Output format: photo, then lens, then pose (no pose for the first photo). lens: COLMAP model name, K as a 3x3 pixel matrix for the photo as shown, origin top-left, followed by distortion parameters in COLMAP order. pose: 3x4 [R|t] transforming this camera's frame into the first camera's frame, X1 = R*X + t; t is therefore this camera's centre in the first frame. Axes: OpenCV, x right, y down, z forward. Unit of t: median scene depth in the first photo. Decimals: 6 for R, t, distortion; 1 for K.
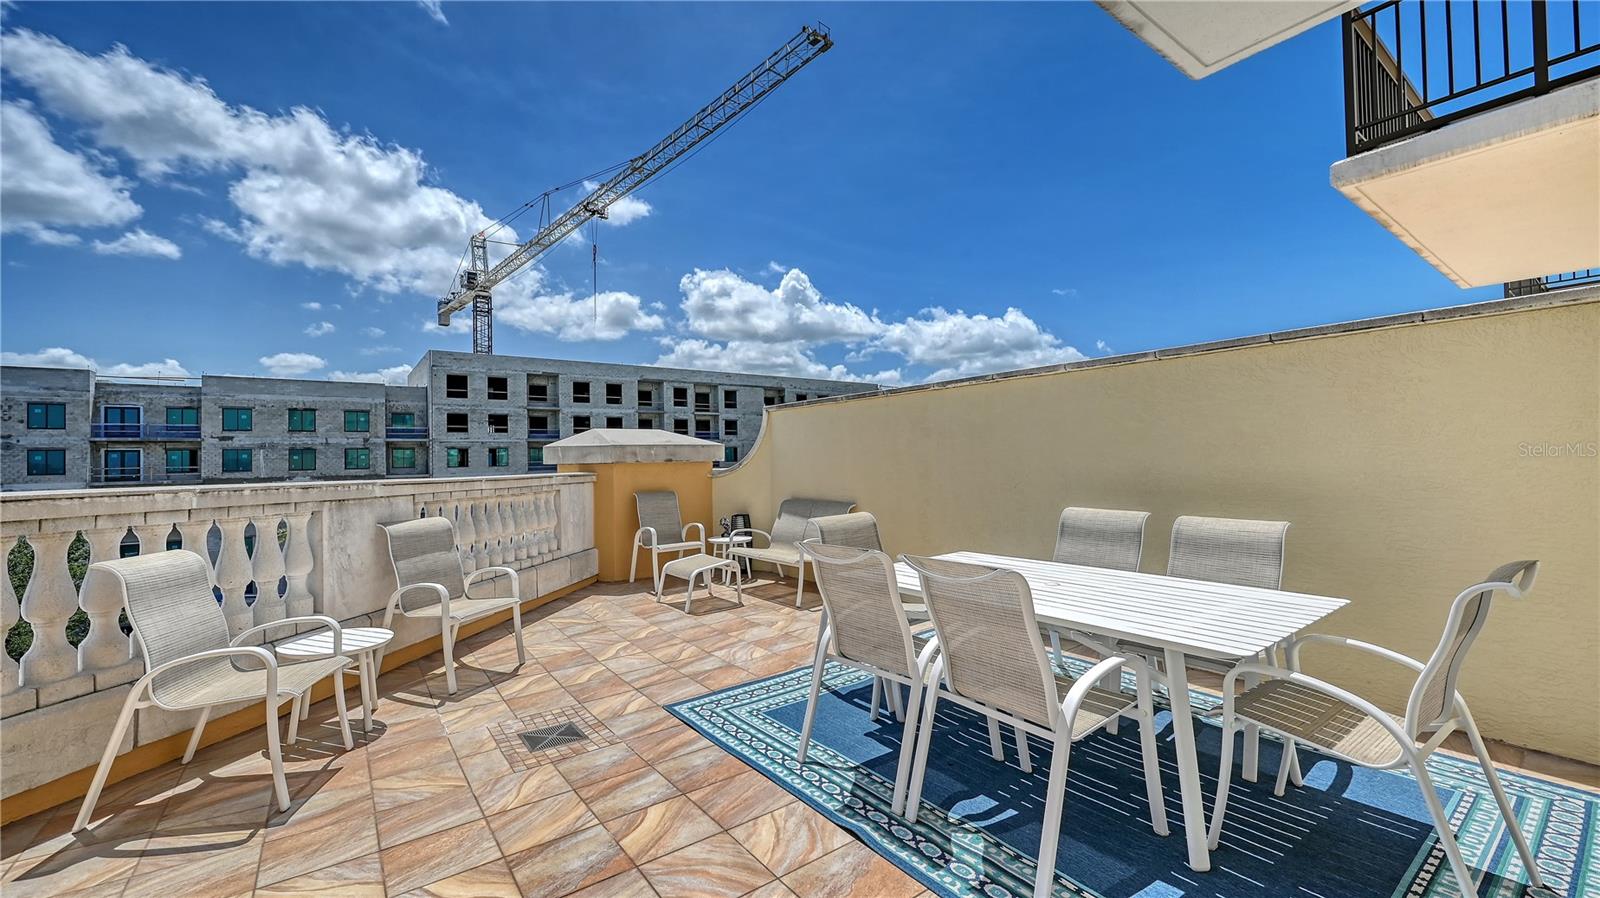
lens RADIAL K [[639.5, 0, 800.5], [0, 639.5, 446.8], [0, 0, 1]] dist [0.000085, 0.000269]
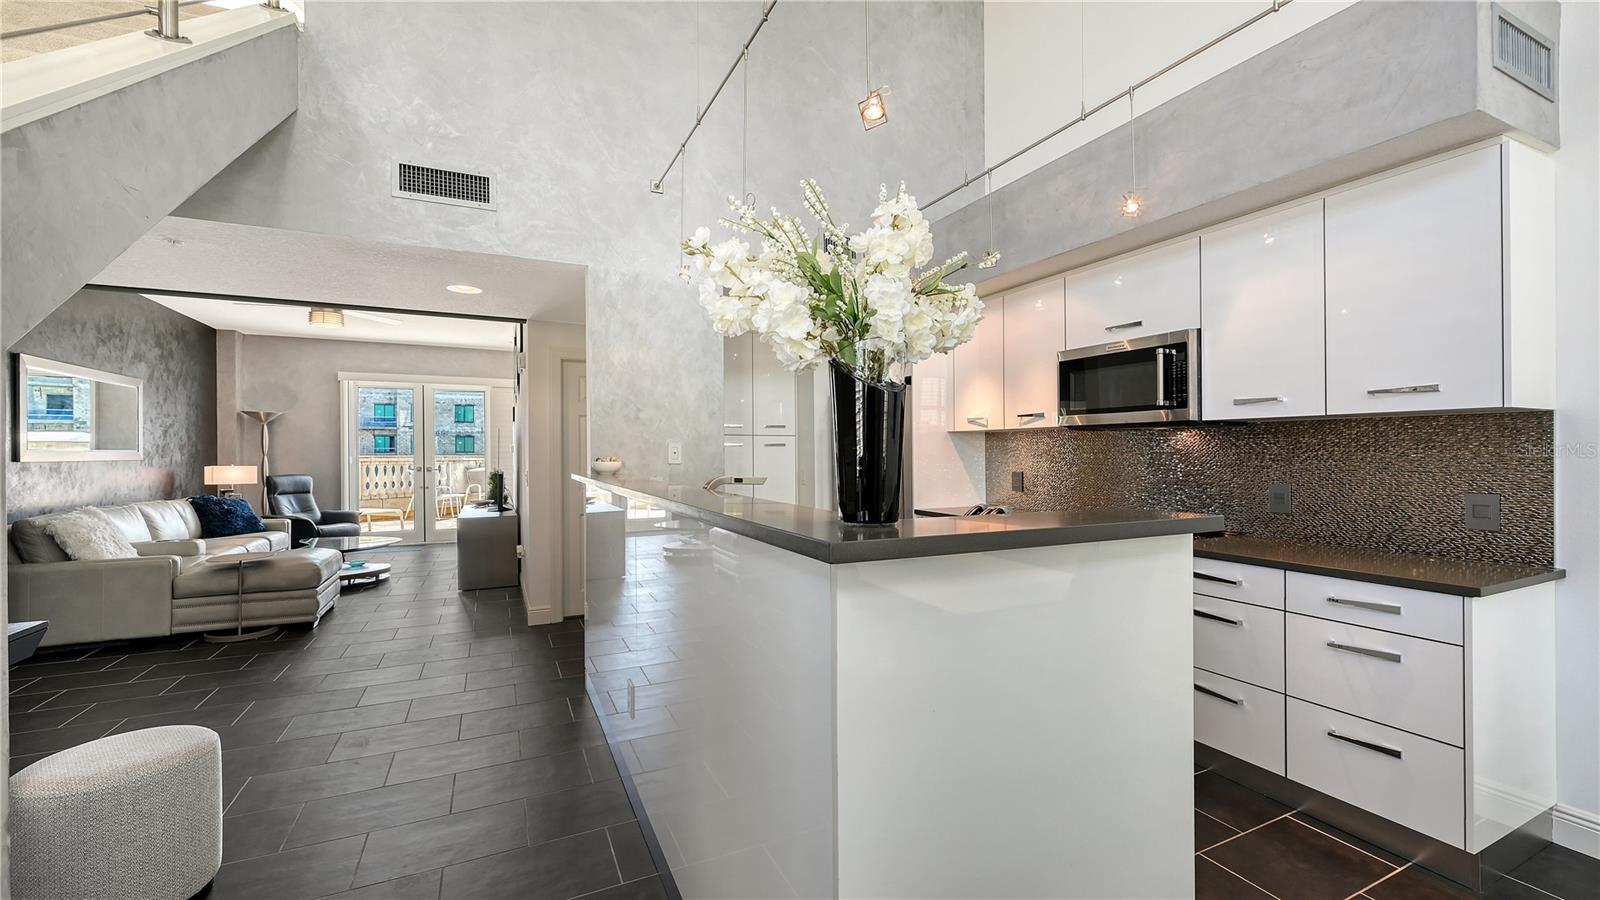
lens RADIAL K [[645.7, 0, 803.9], [0, 645.7, 456.6], [0, 0, 1]] dist [-0.001696, 0.000515]
pose [[0.983069, 0.021123, -0.182013, 0.139695], [-0.015826, 0.999409, 0.030505, -0.006012], [0.182550, -0.027108, 0.982823, -0.164552]]
